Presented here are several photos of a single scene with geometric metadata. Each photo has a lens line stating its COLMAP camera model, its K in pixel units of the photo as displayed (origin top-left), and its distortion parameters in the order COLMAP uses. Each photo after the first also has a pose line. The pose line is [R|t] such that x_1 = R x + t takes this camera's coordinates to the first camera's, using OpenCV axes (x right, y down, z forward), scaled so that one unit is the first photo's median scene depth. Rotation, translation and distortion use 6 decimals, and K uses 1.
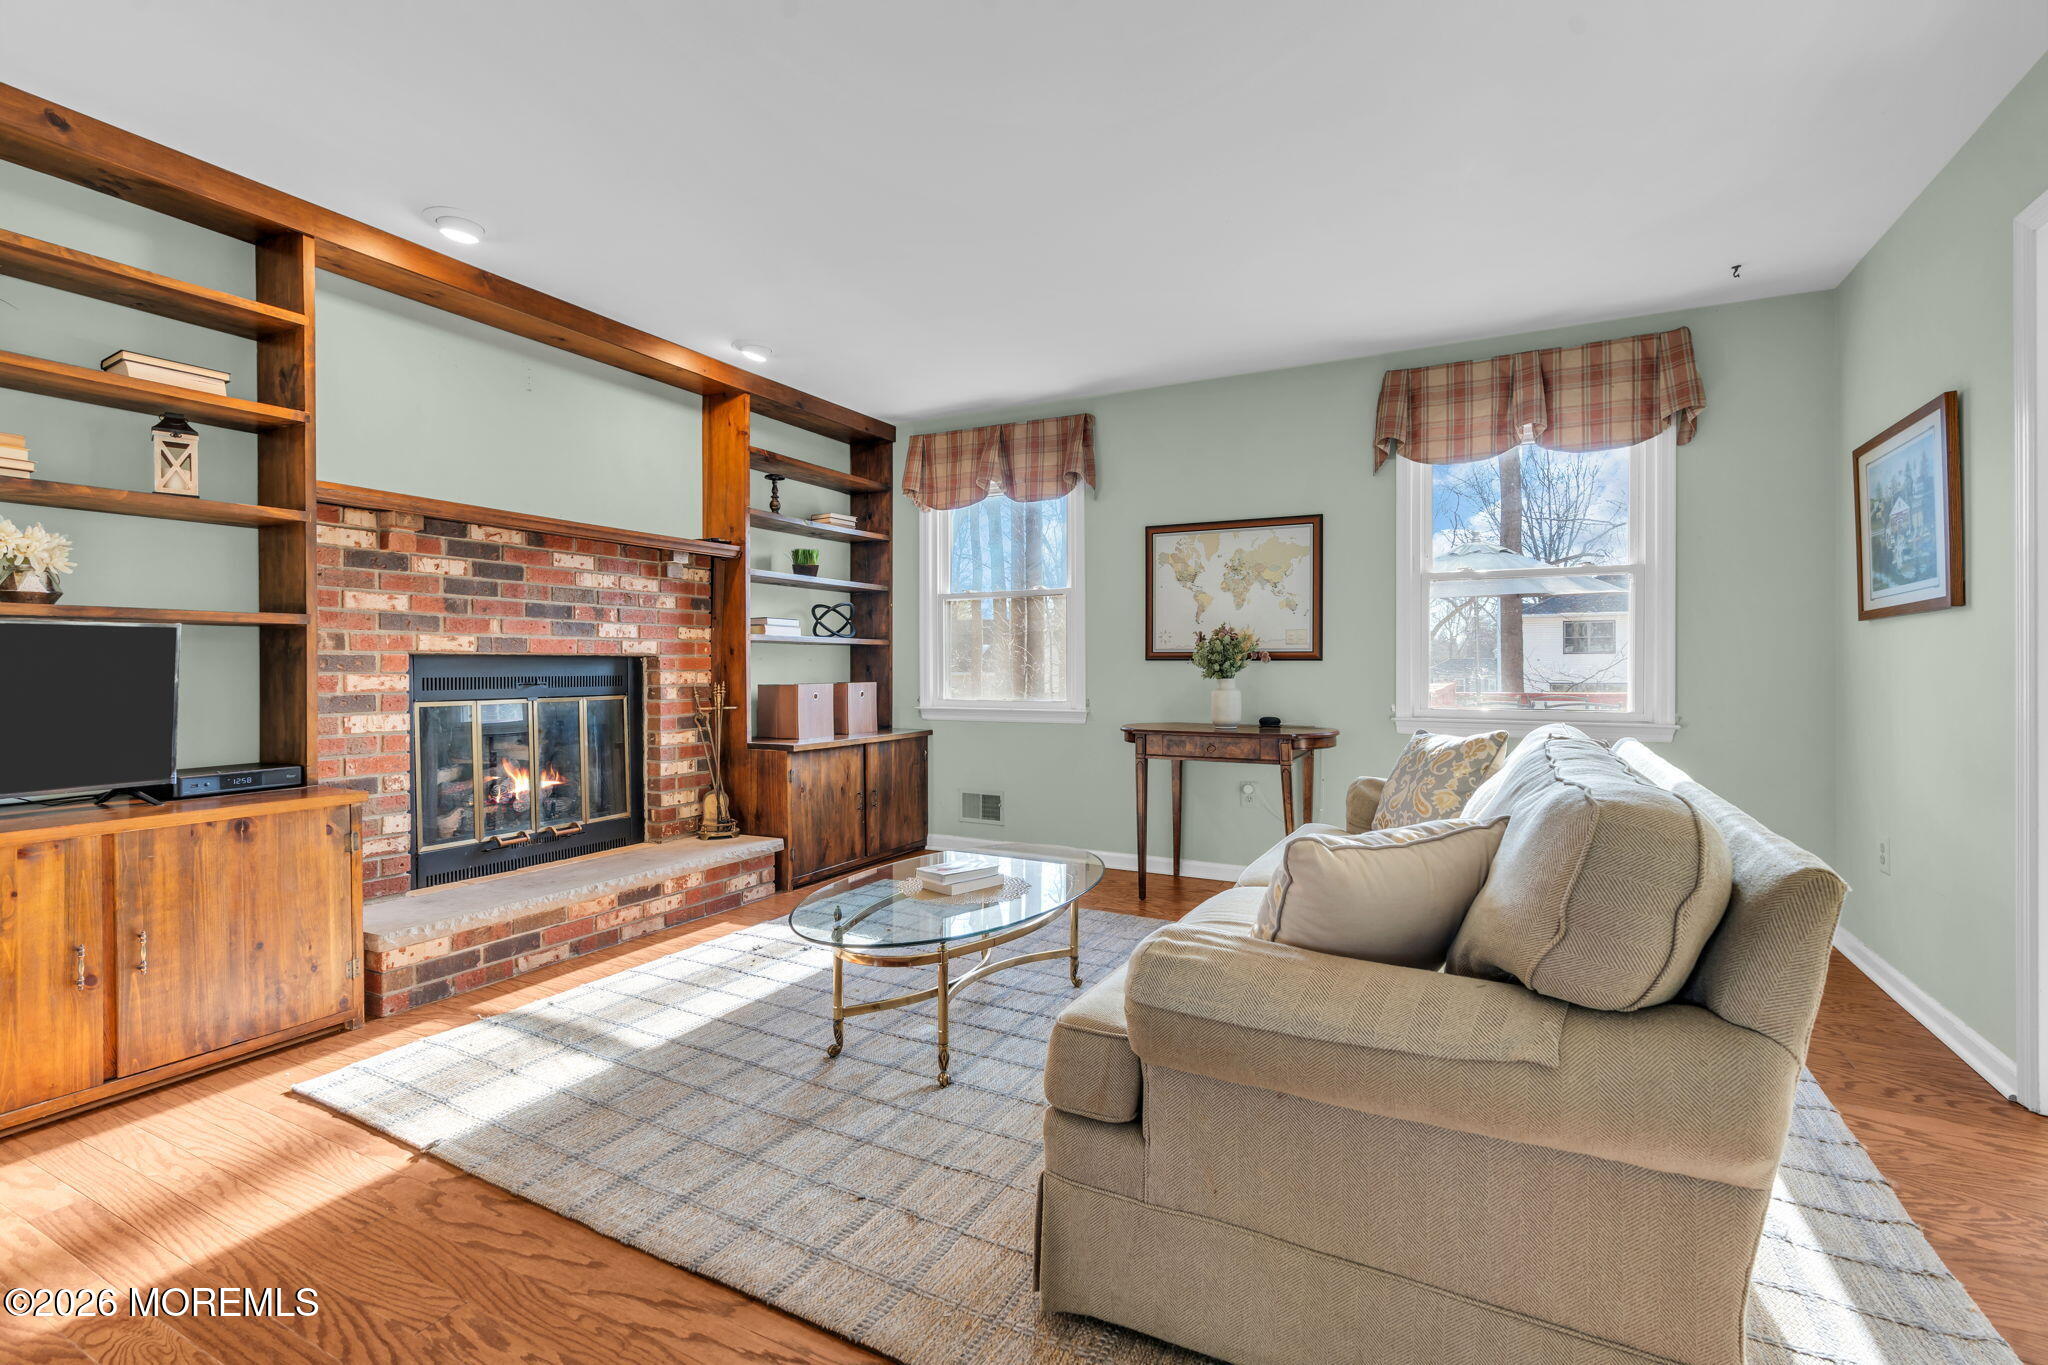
lens RADIAL K [[918.9, 0, 1018.0], [0, 918.9, 669.8], [0, 0, 1]] dist [-0.009875, 0.005885]
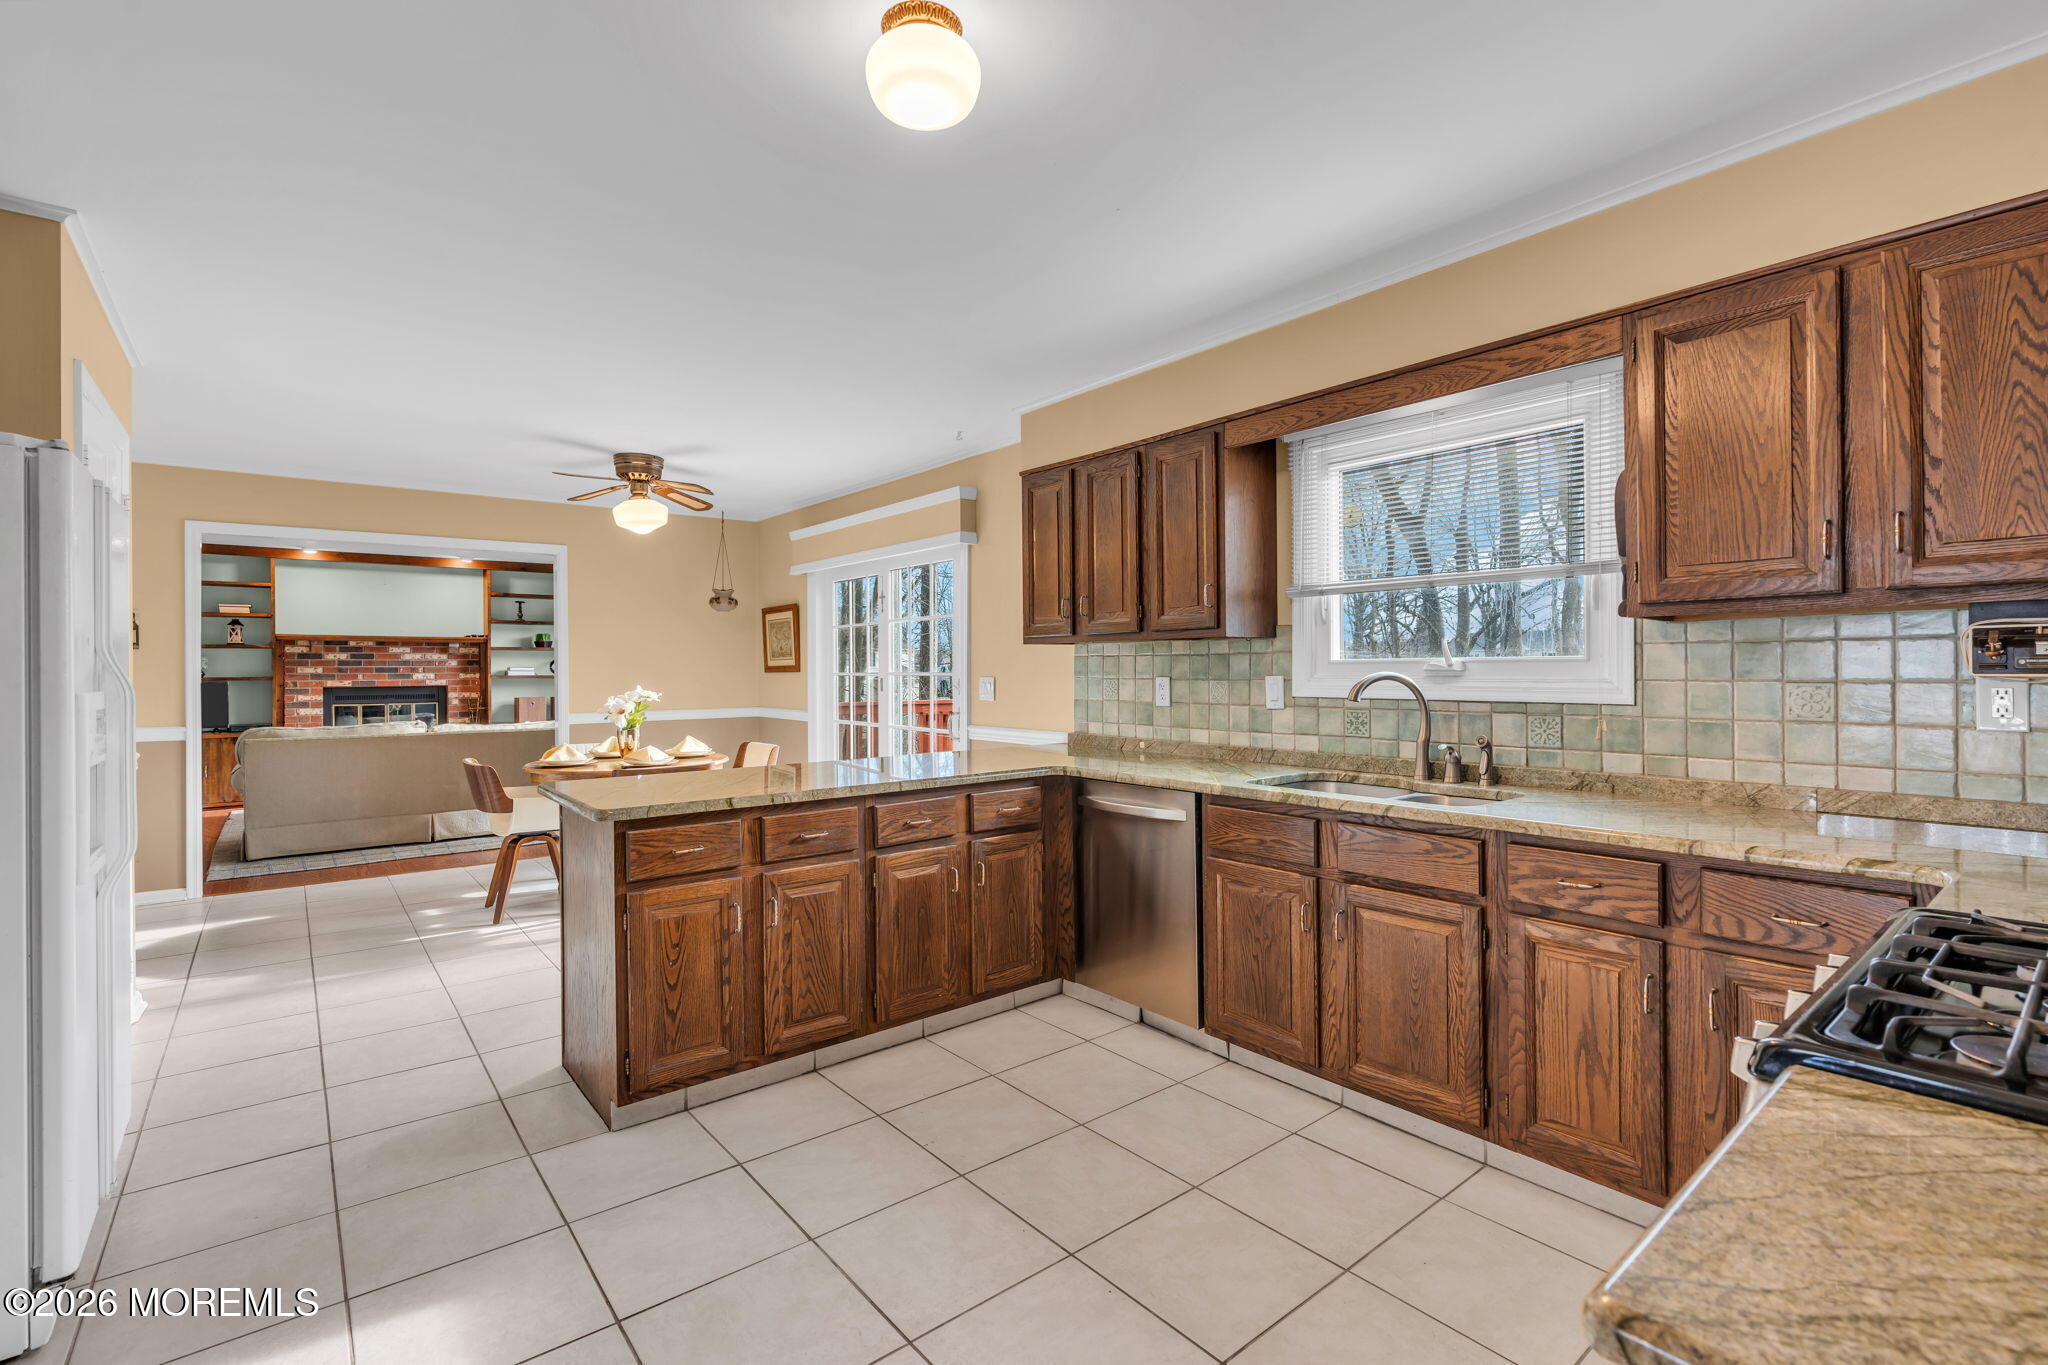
lens RADIAL K [[918.9, 0, 1008.7], [0, 918.9, 669.9], [0, 0, 1]] dist [-0.009875, 0.005885]
pose [[0.917174, -0.001136, -0.398485, 2.006500], [0.000771, 0.999999, -0.001076, -0.056682], [0.398486, 0.000679, 0.917174, -0.633284]]
